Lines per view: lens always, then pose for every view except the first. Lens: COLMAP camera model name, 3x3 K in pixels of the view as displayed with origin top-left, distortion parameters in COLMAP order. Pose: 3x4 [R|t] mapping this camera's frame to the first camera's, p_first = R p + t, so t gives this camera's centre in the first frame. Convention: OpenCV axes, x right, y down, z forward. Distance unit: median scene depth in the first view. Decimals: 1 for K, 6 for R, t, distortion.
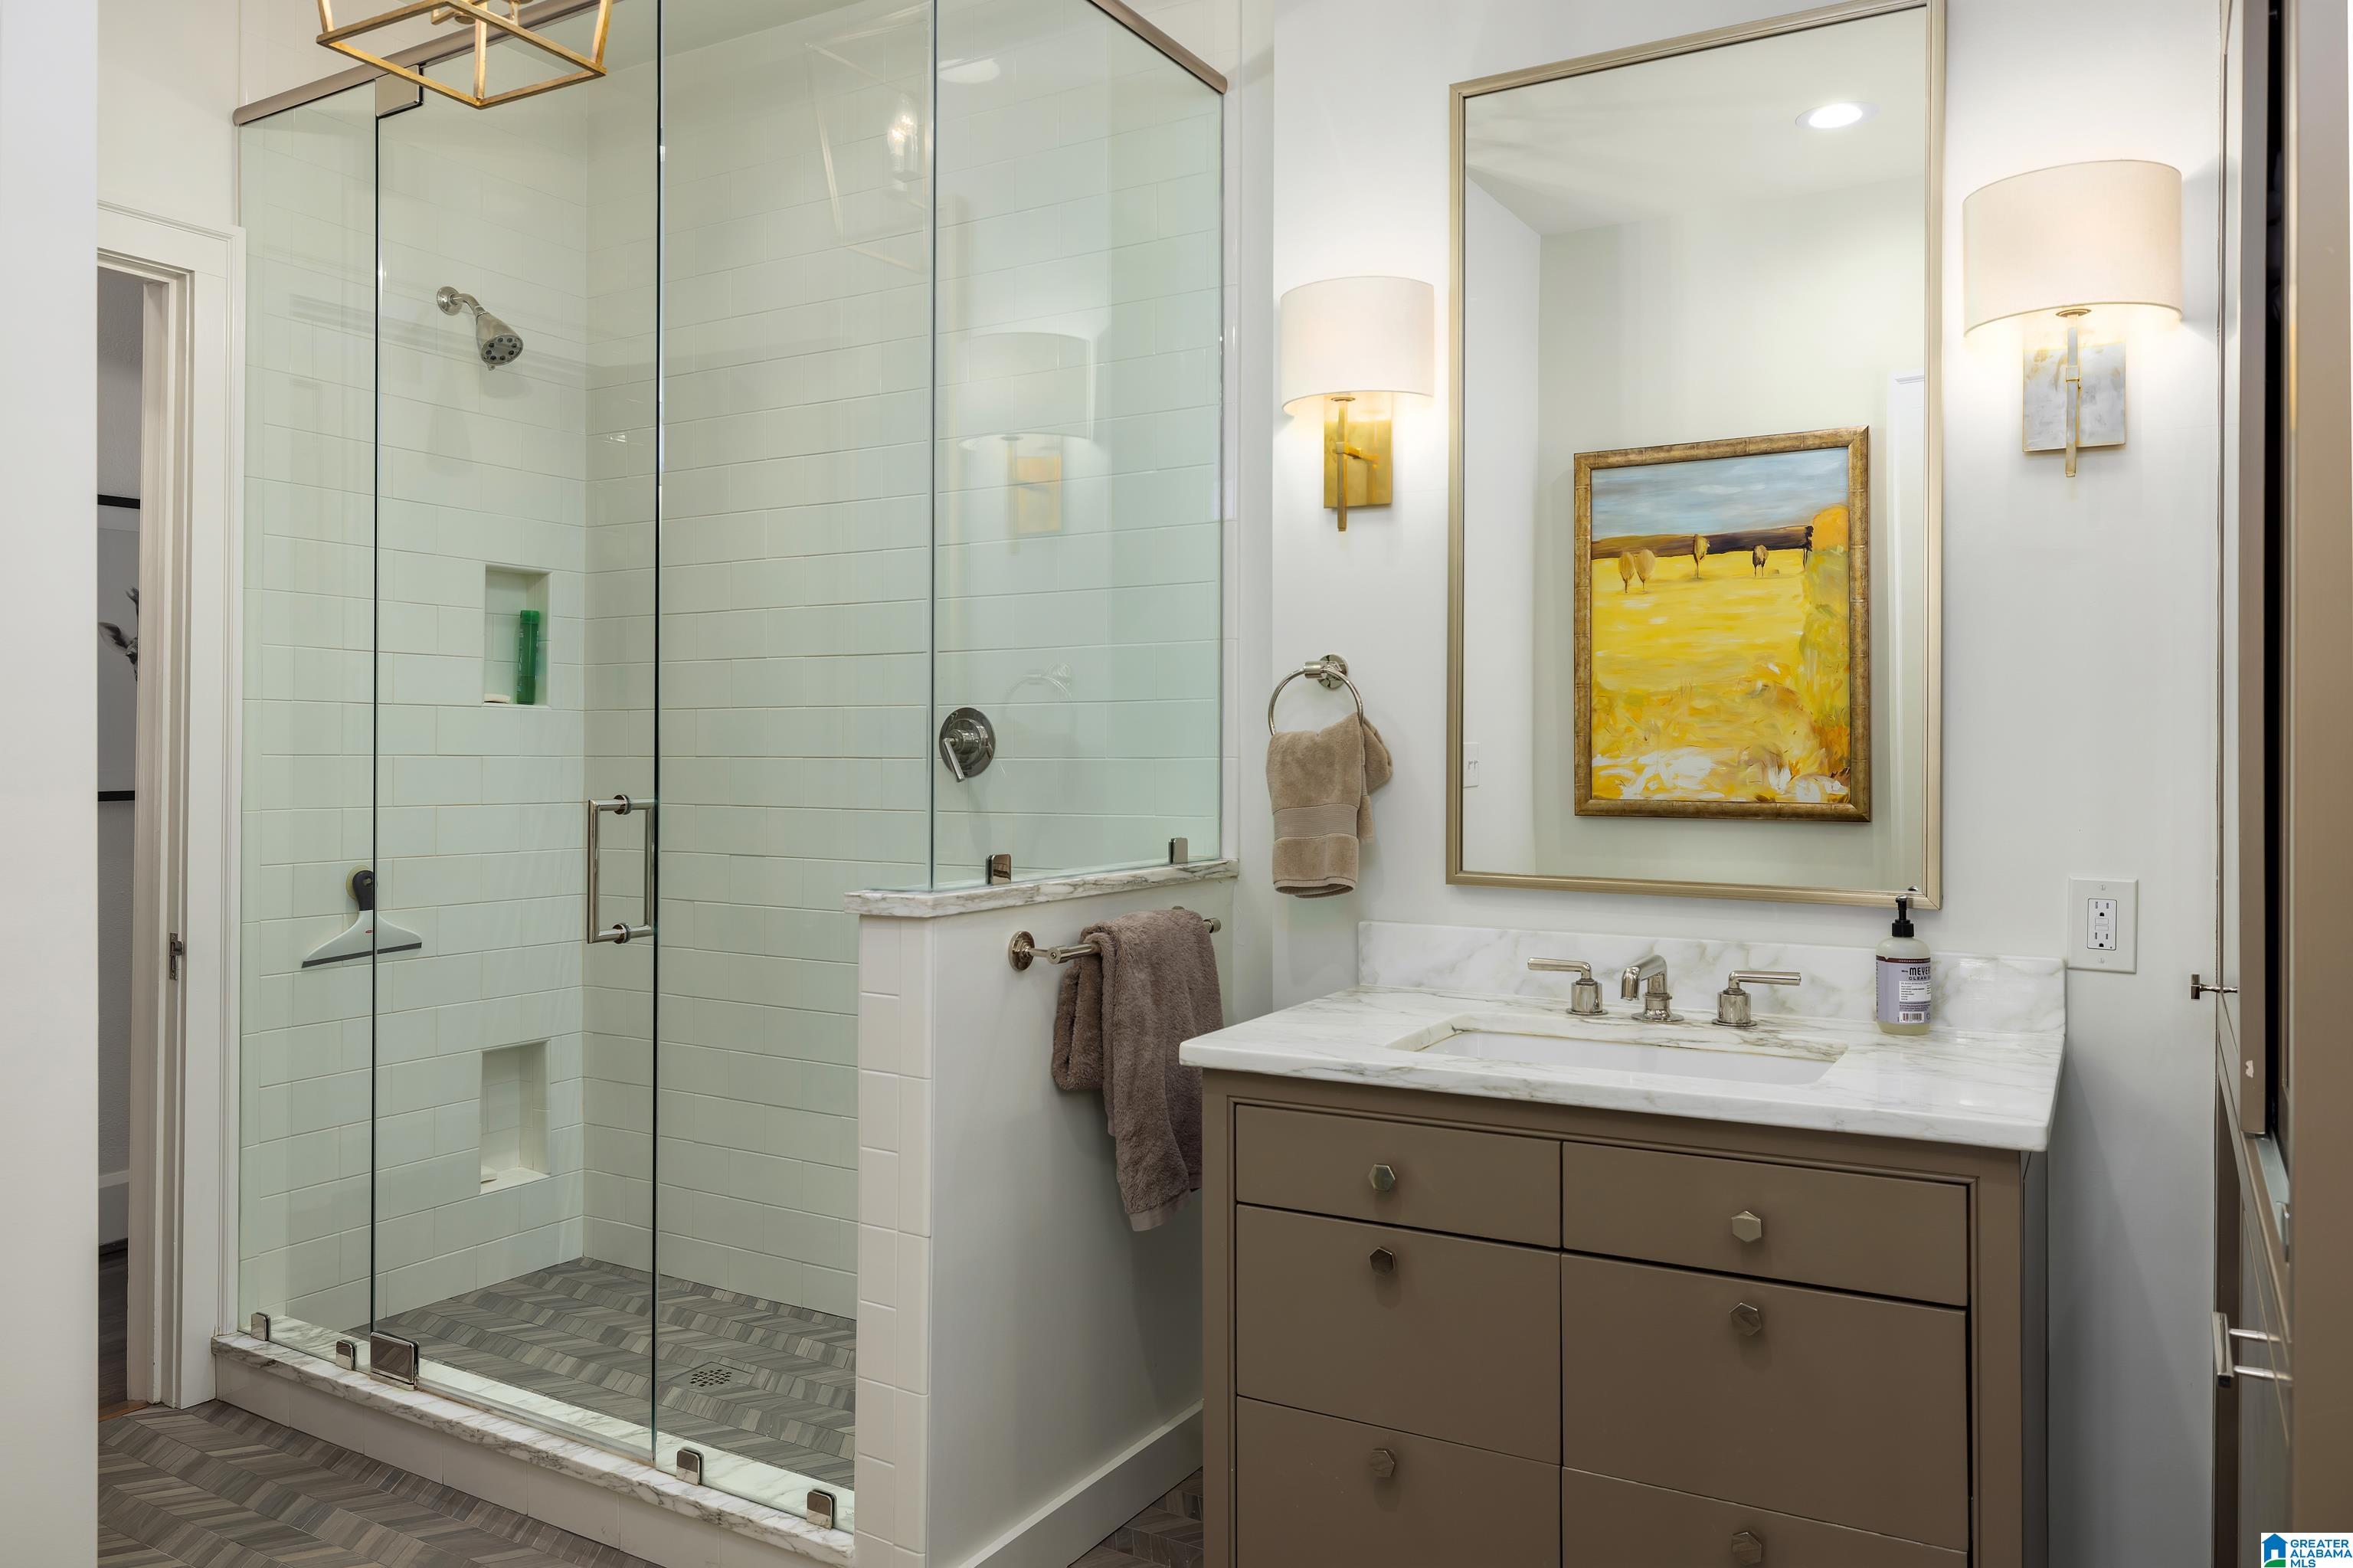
lens RADIAL K [[1689.4, 0, 1178.4], [0, 1689.4, 737.3], [0, 0, 1]] dist [-0.001432, -0.000225]
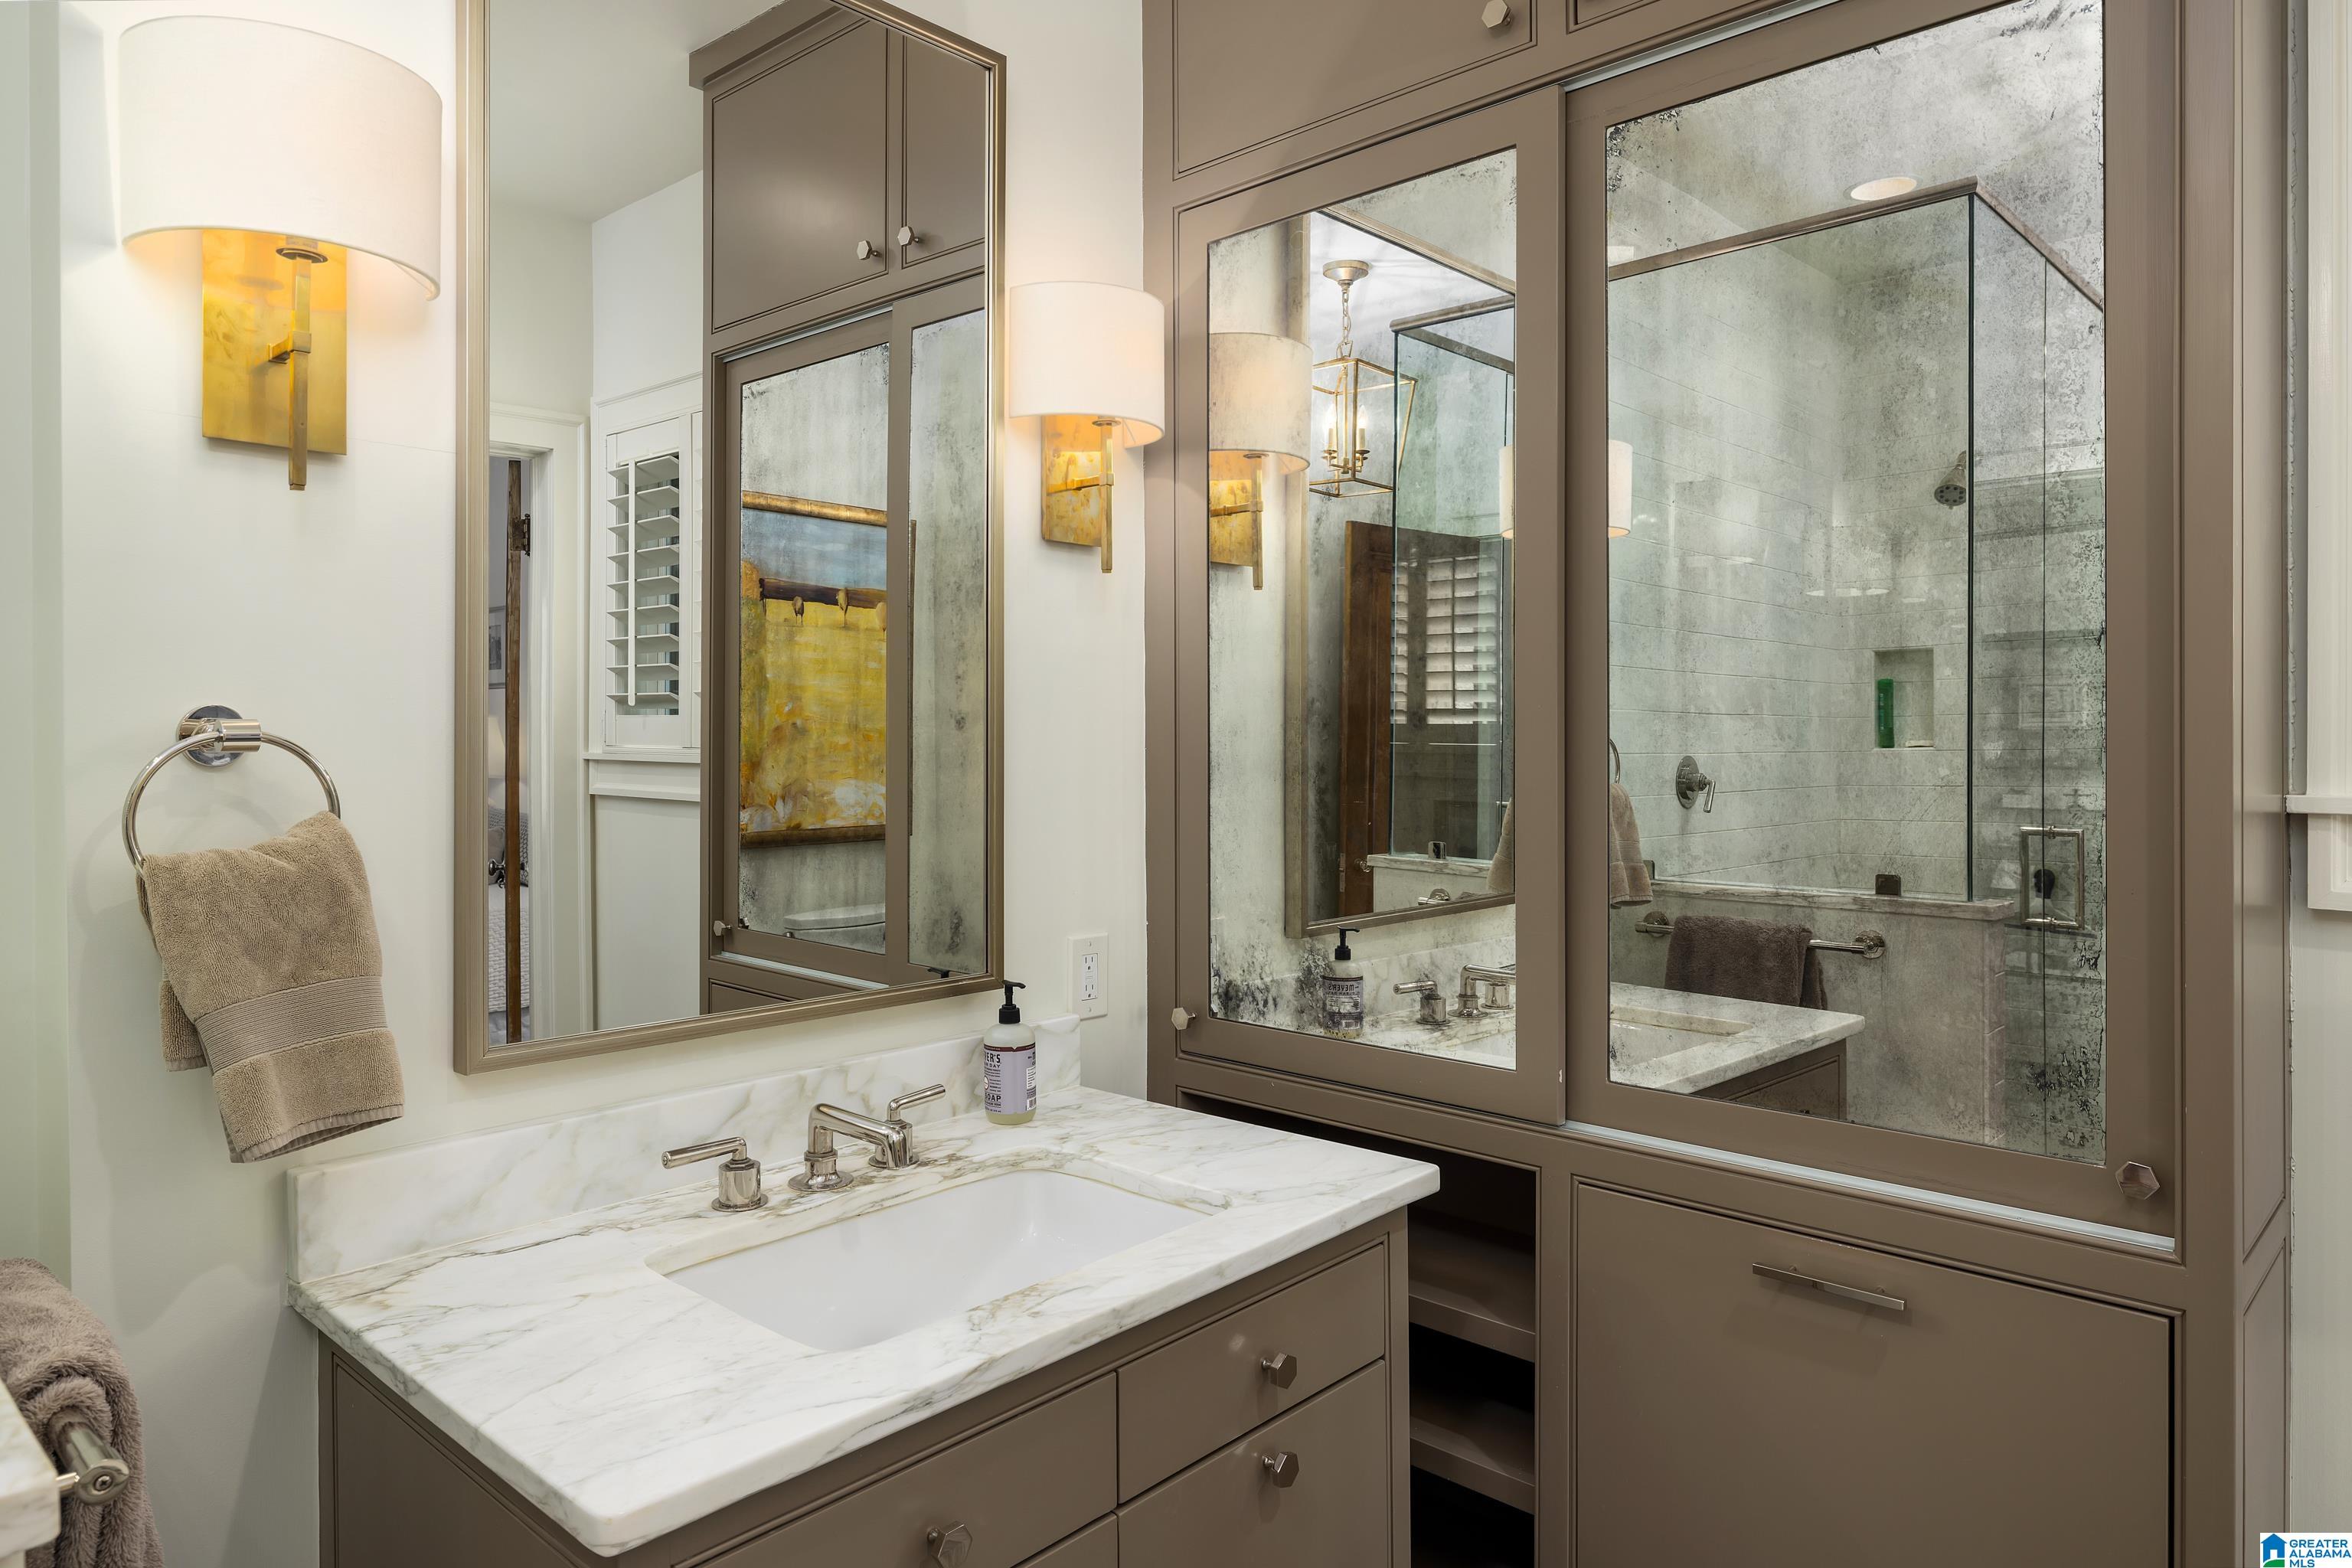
lens RADIAL K [[1476.7, 0, 1176.5], [0, 1476.7, 734.5], [0, 0, 1]] dist [-0.021267, 0.000042]
pose [[0.212229, -0.005612, 0.977204, -0.352829], [0.000560, 0.999984, 0.005621, -0.048685], [-0.977220, -0.000646, 0.212228, 0.673441]]
